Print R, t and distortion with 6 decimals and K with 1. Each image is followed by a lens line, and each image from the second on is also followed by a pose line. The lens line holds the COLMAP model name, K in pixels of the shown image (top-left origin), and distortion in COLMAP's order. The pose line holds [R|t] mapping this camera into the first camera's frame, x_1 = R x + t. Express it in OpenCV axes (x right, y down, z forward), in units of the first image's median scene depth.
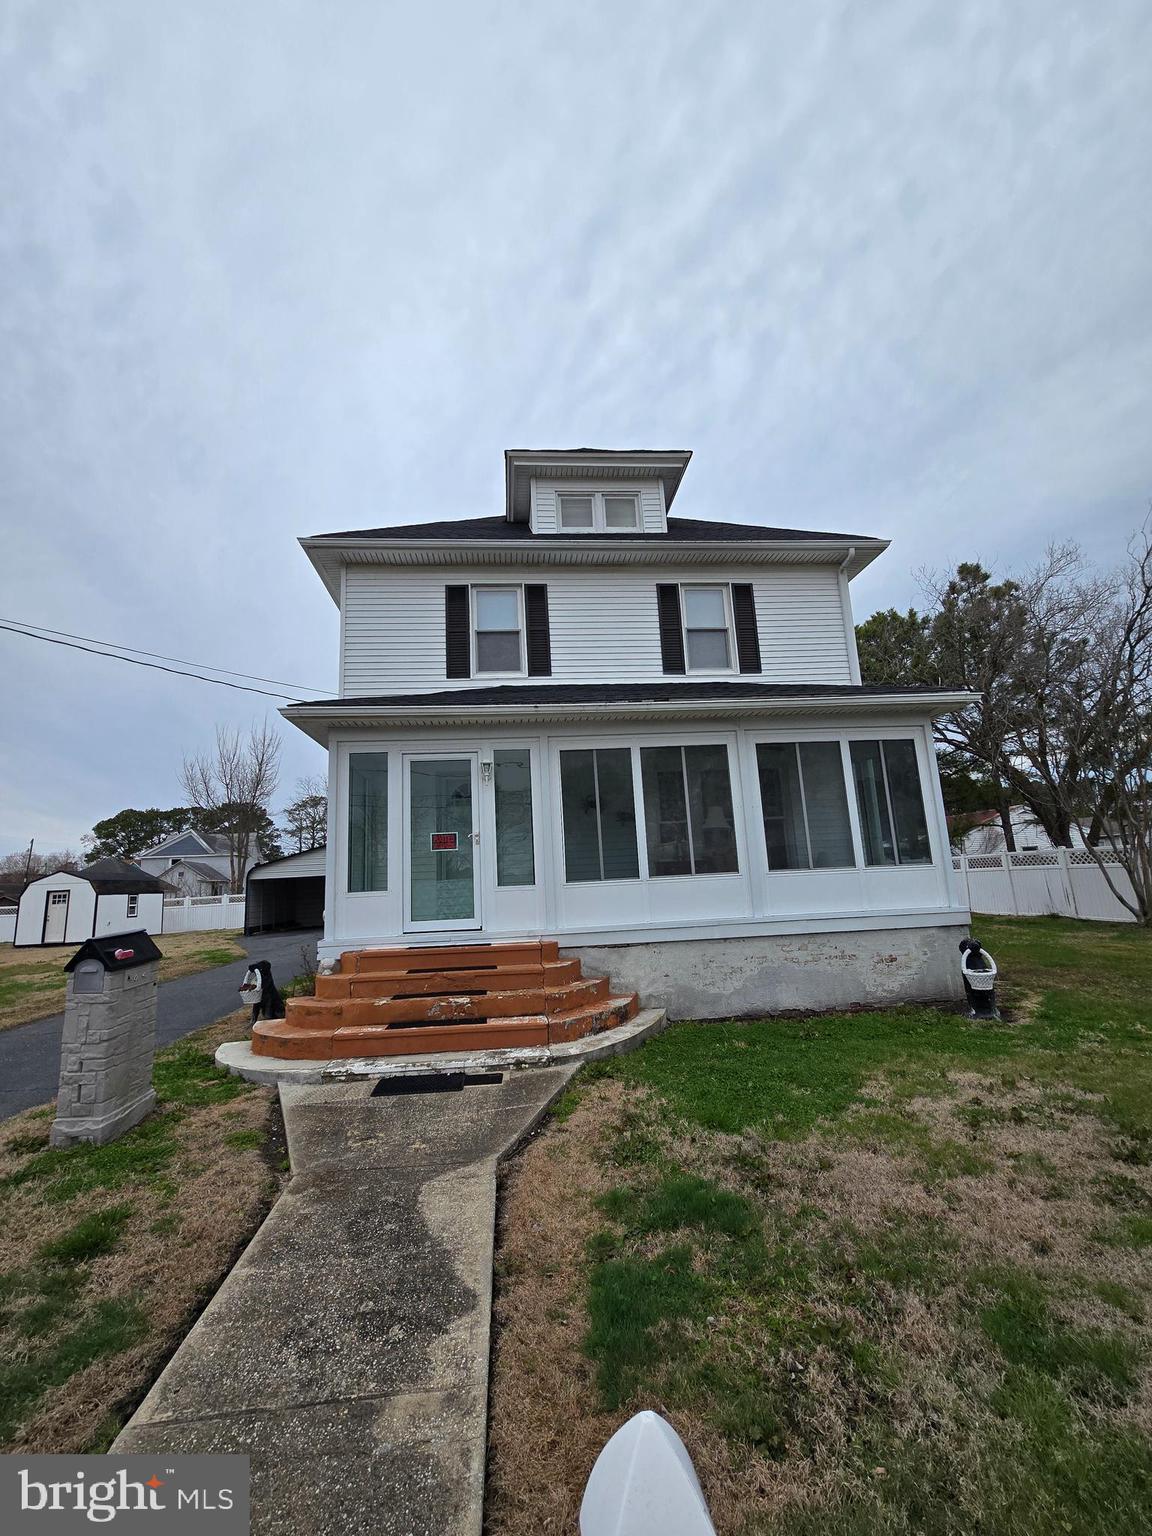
lens RADIAL K [[628.4, 0, 560.3], [0, 628.4, 769.7], [0, 0, 1]] dist [-0.002555, 0.000328]
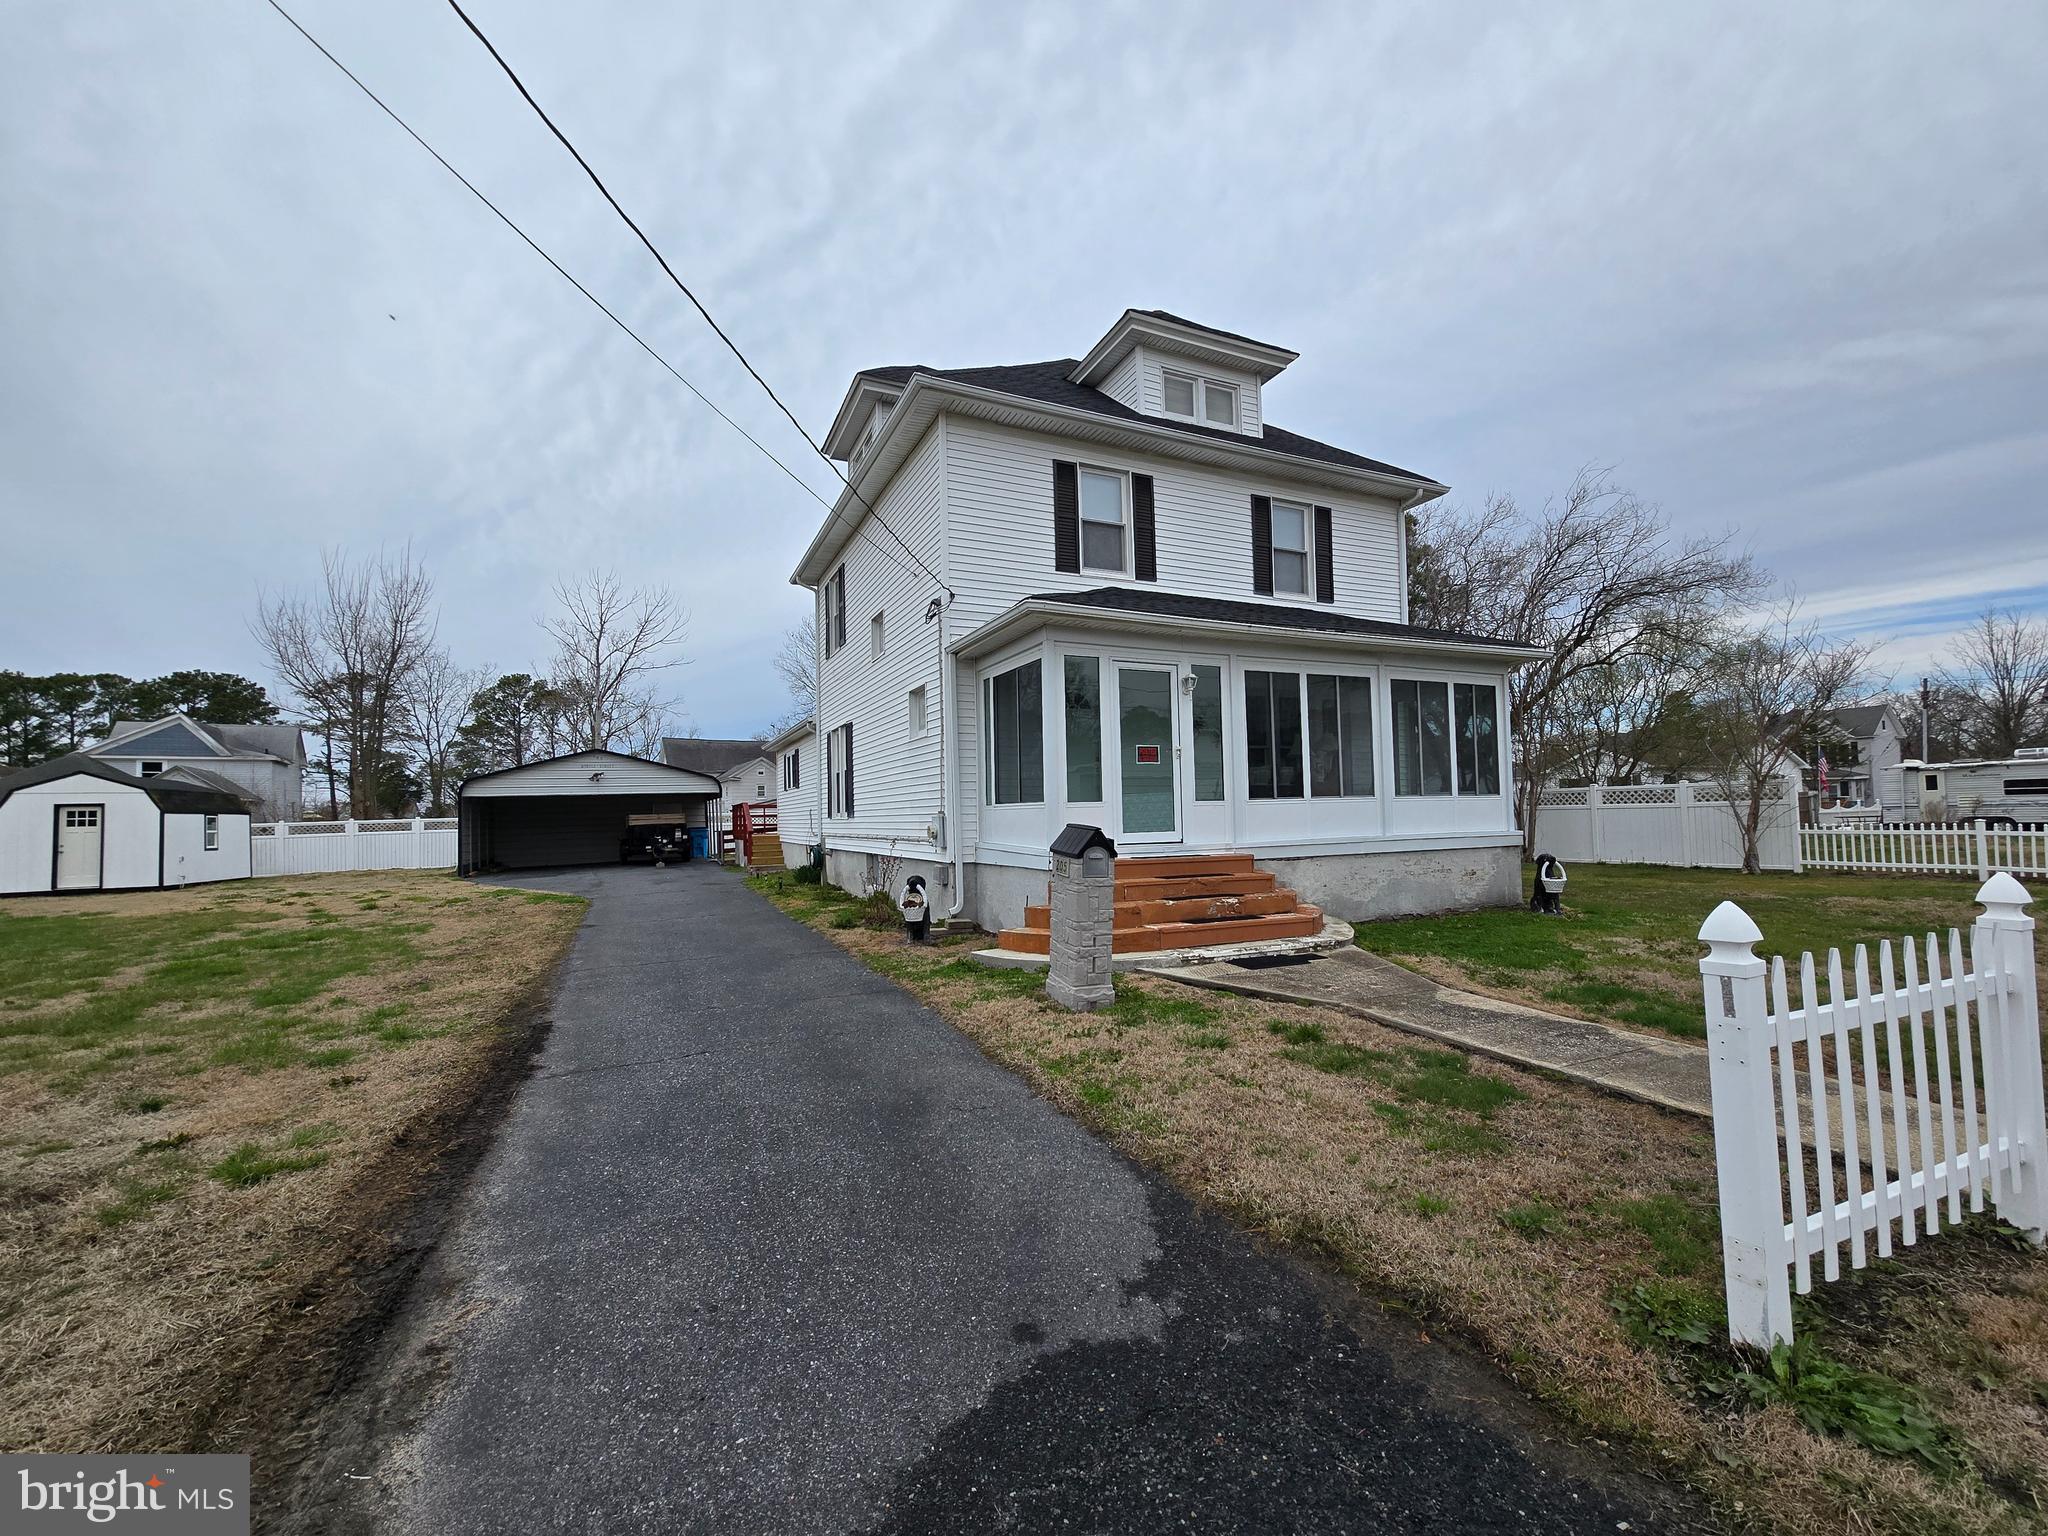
lens RADIAL K [[835.7, 0, 1027.3], [0, 835.7, 788.0], [0, 0, 1]] dist [-0.001529, -0.000042]
pose [[0.939549, 0.036931, 0.340416, -0.605482], [-0.082312, 0.989374, 0.119848, 0.018394], [-0.332372, -0.140624, 0.932606, -0.125067]]
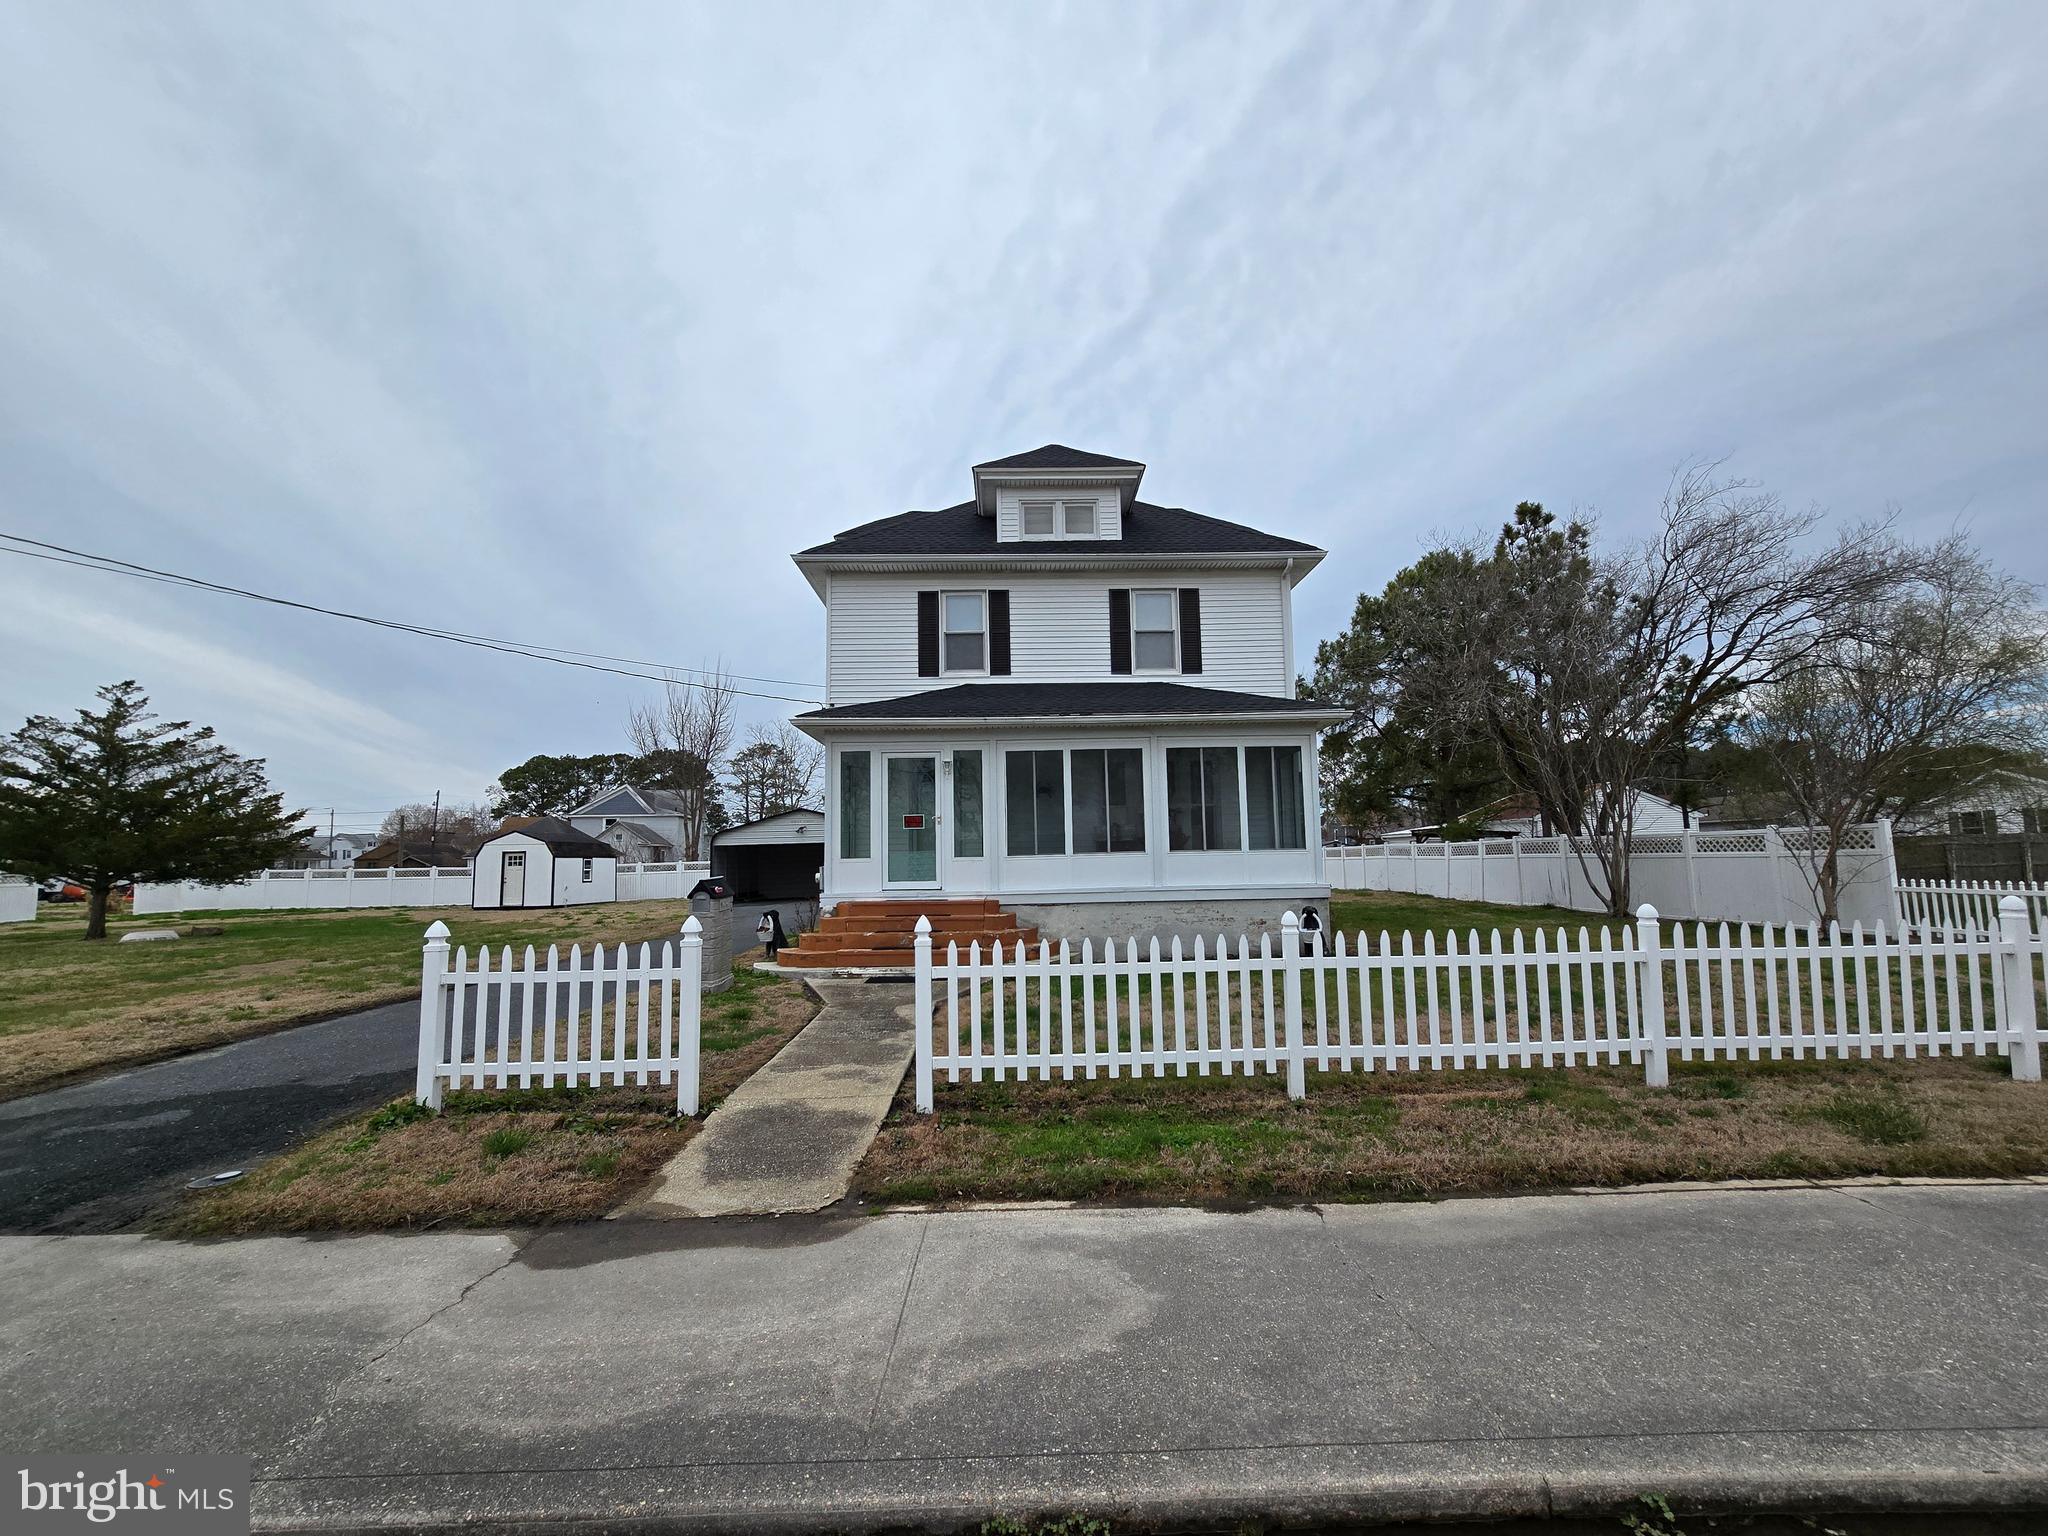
lens RADIAL K [[835.7, 0, 1027.3], [0, 835.7, 788.0], [0, 0, 1]] dist [-0.001529, -0.000042]
pose [[0.997884, 0.022667, -0.060942, 0.113415], [-0.016895, 0.995466, 0.093604, -0.089712], [0.062787, -0.092376, 0.993743, -0.514336]]
